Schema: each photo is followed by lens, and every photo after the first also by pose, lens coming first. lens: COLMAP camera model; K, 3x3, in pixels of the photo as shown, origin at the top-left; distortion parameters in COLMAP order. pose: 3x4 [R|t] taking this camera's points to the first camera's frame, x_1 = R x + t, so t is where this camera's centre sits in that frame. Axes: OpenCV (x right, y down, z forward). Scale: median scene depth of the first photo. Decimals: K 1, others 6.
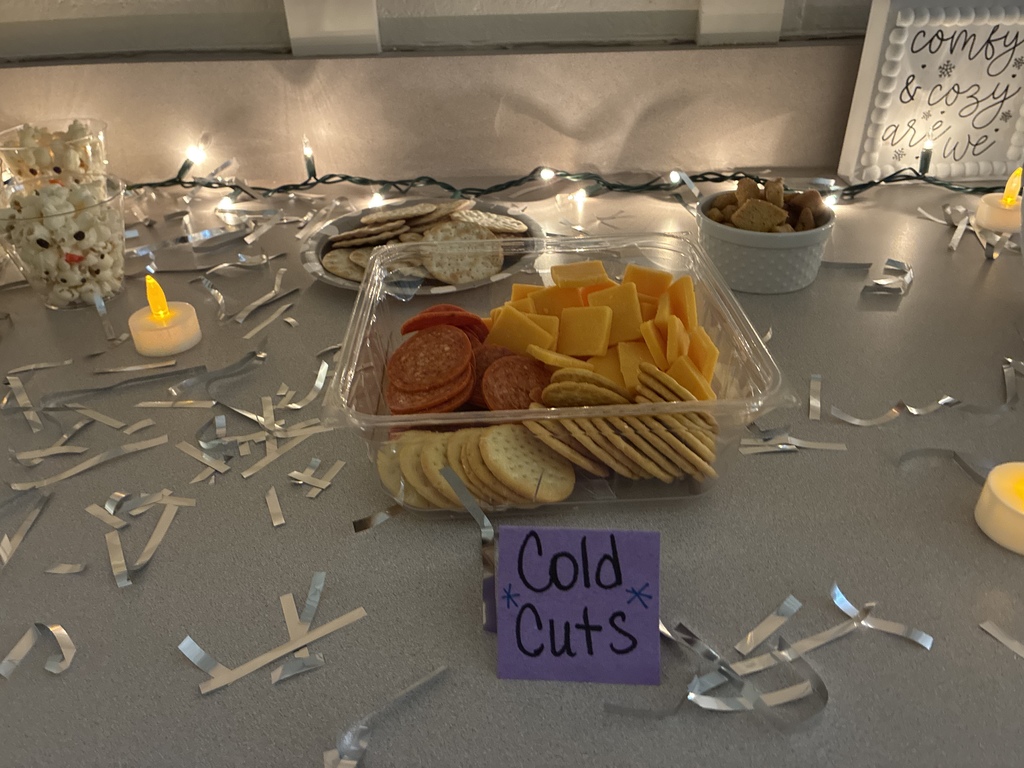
lens RADIAL K [[782.6, 0, 516.3], [0, 782.6, 373.6], [0, 0, 1]] dist [0.048677, -0.064216]
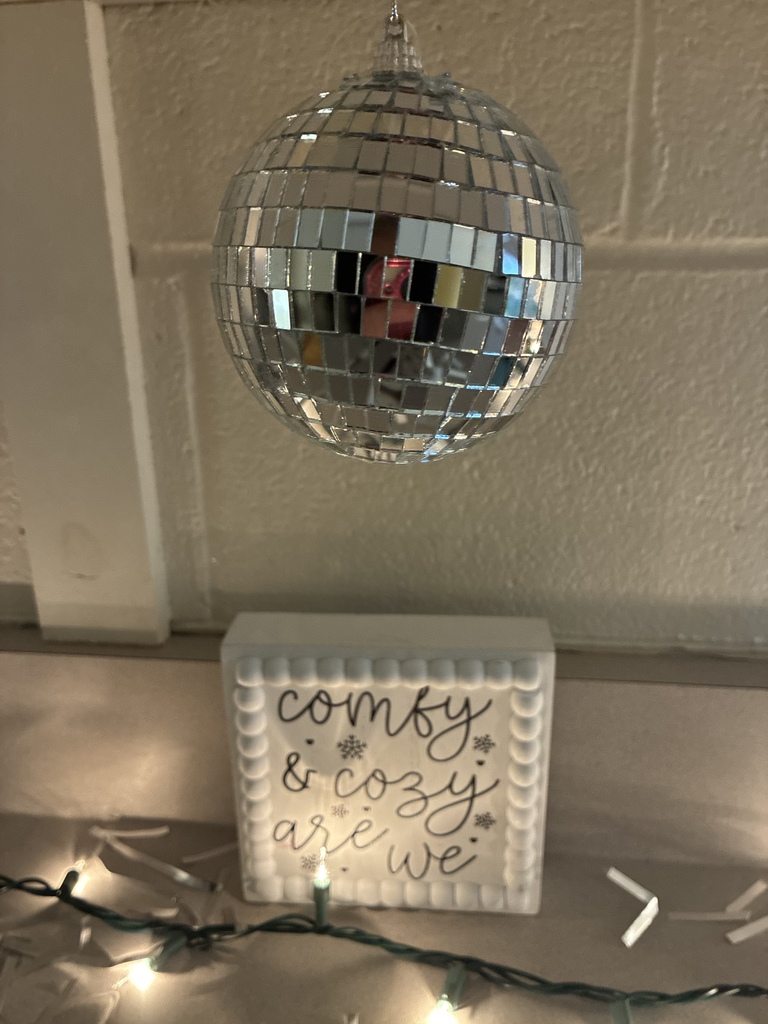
lens RADIAL K [[782.6, 0, 387.9], [0, 782.6, 516.8], [0, 0, 1]] dist [0.048677, -0.064216]
pose [[0.992517, 0.048198, -0.112190, 0.594378], [-0.070610, 0.976147, -0.205308, -0.411544], [0.099618, 0.211693, 0.972246, 0.388896]]
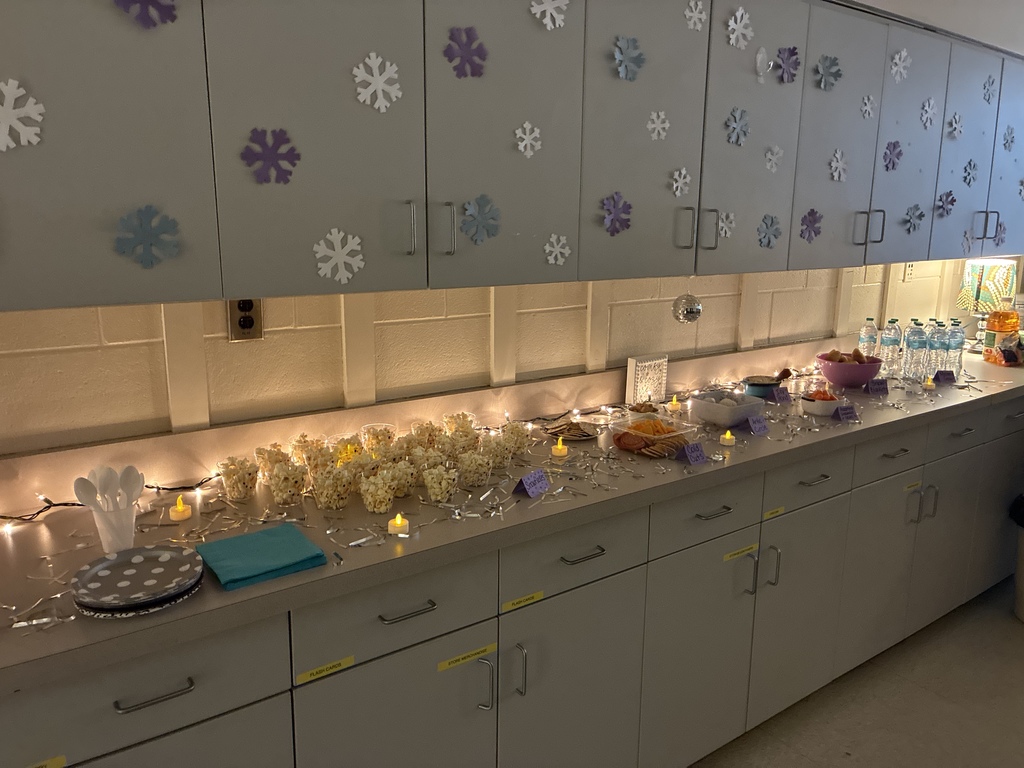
lens RADIAL K [[782.6, 0, 528.5], [0, 782.6, 376.0], [0, 0, 1]] dist [0.048677, -0.064216]
pose [[0.798608, -0.089299, 0.595190, -2.084091], [0.289217, 0.924204, -0.249399, 0.389104], [-0.527806, 0.371311, 0.763904, -1.528733]]
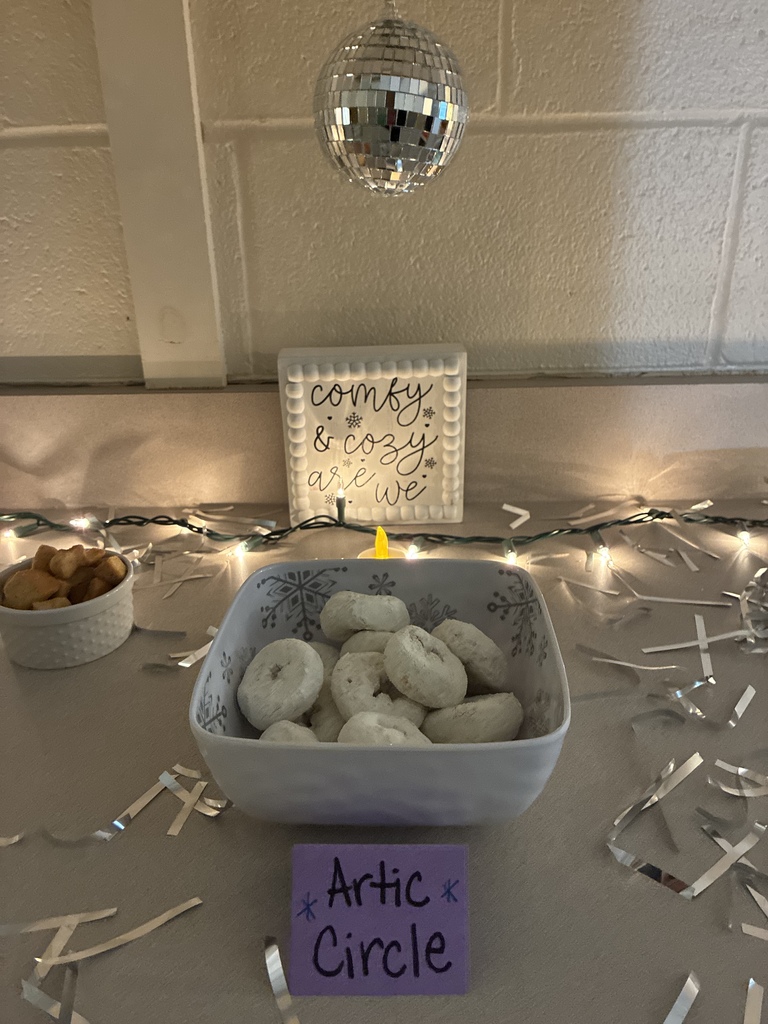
lens RADIAL K [[782.6, 0, 377.2], [0, 782.6, 519.6], [0, 0, 1]] dist [0.048677, -0.064216]
pose [[0.999660, 0.008514, -0.024641, 0.568750], [-0.011805, 0.990547, -0.136666, -0.118408], [0.023244, 0.136910, 0.990311, 0.031395]]
